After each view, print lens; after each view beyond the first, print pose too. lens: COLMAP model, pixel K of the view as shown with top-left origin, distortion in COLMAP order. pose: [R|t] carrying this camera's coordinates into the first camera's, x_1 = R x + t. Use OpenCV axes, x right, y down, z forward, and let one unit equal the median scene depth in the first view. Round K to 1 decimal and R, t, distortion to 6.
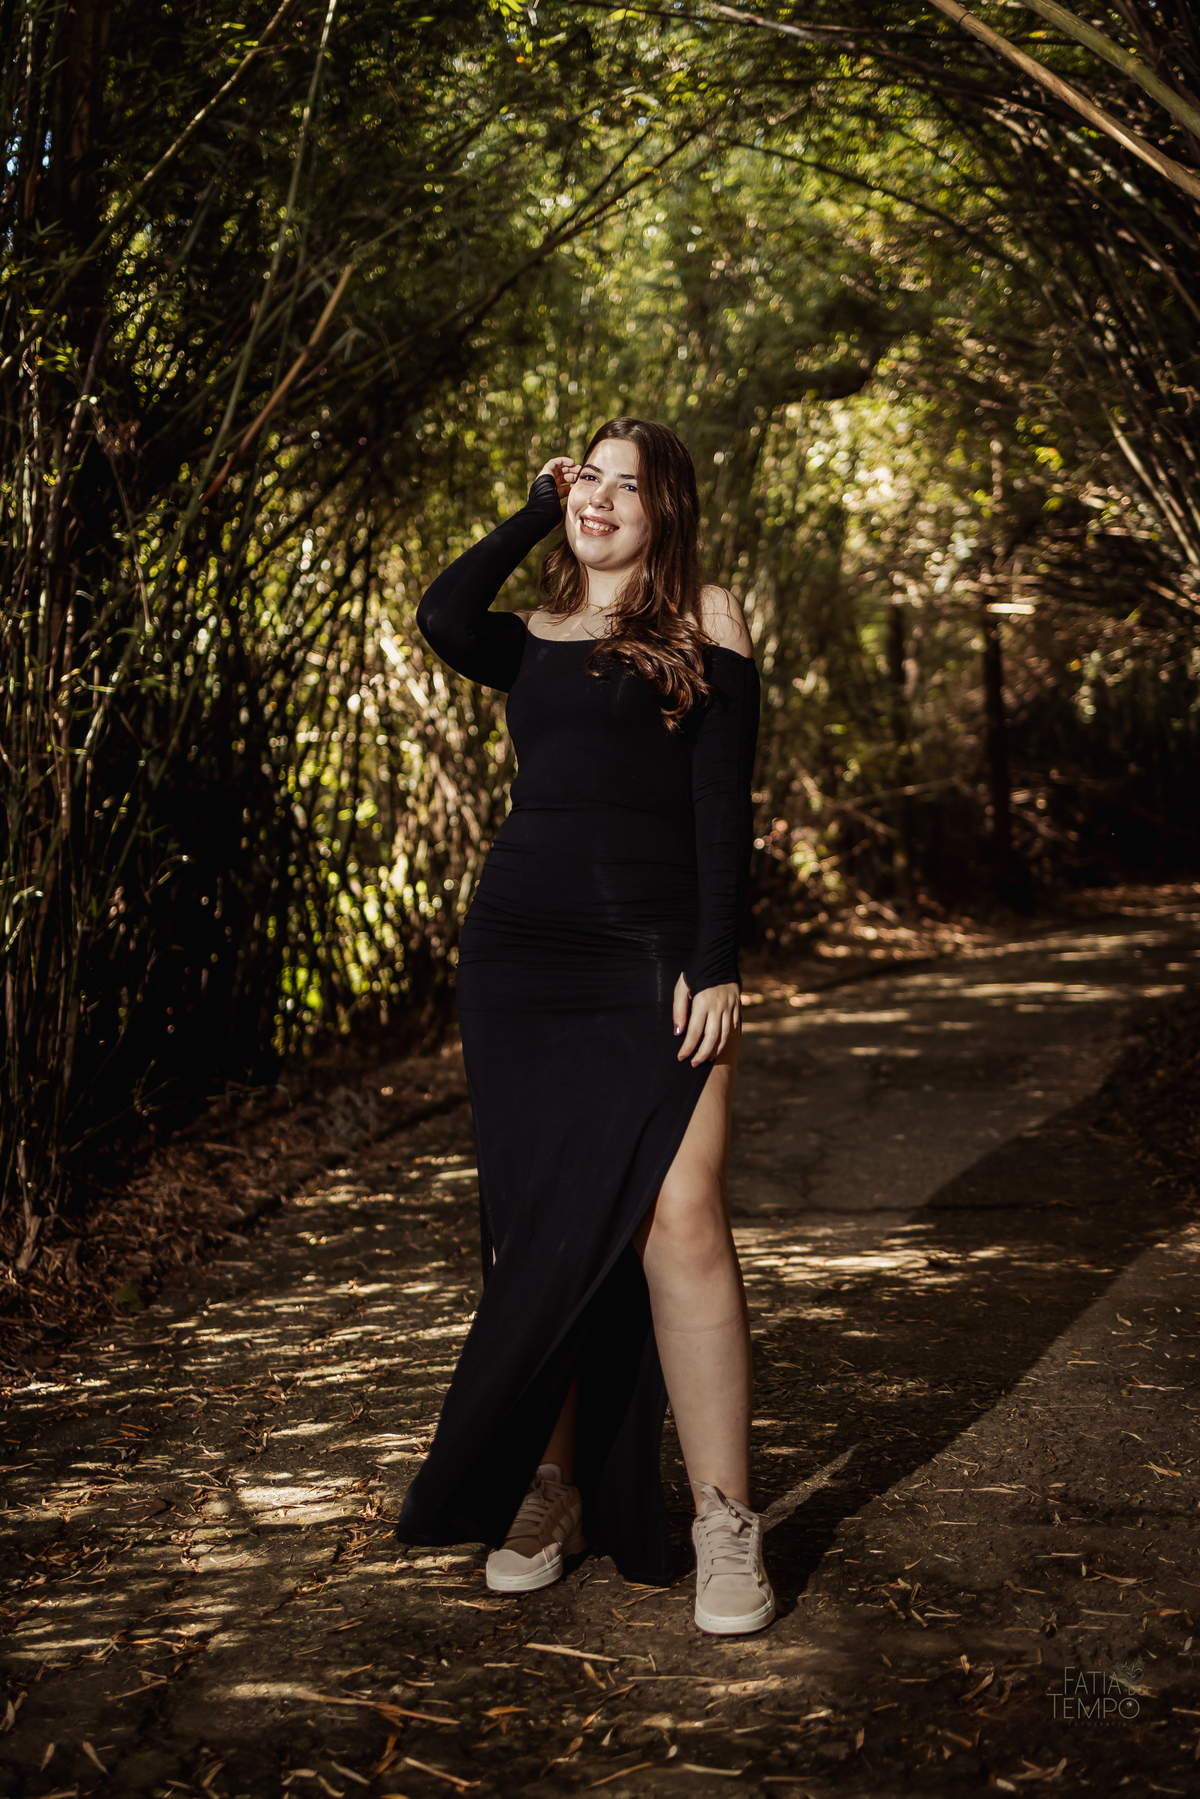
lens RADIAL K [[1804.8, 0, 635.0], [0, 1804.8, 805.3], [0, 0, 1]] dist [0.013243, 0.011548]
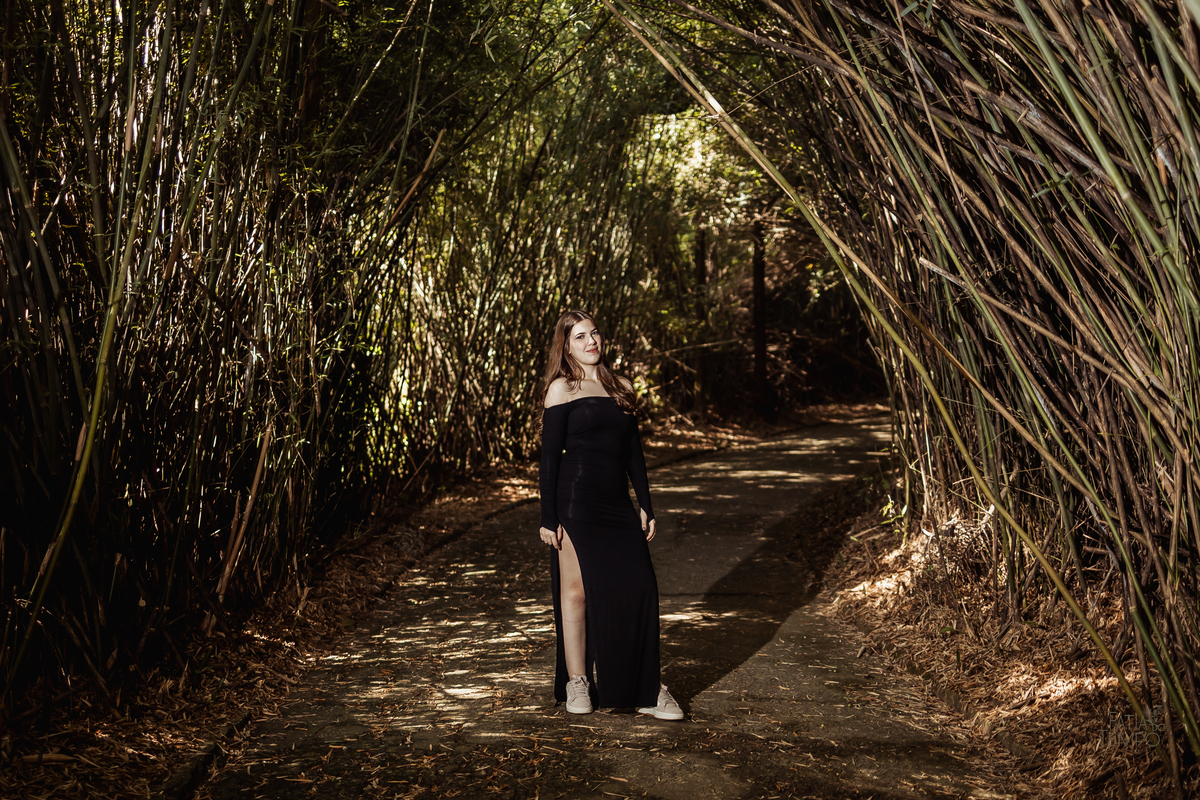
lens RADIAL K [[1210.5, 0, 600.0], [0, 1210.5, 400.0], [0, 0, 1]] dist [-0.011545, -0.003615]
pose [[0.997180, 0.034663, 0.066562, -0.051305], [-0.038564, 0.997557, 0.058246, -0.068383], [-0.064380, -0.060649, 0.996081, -0.324604]]
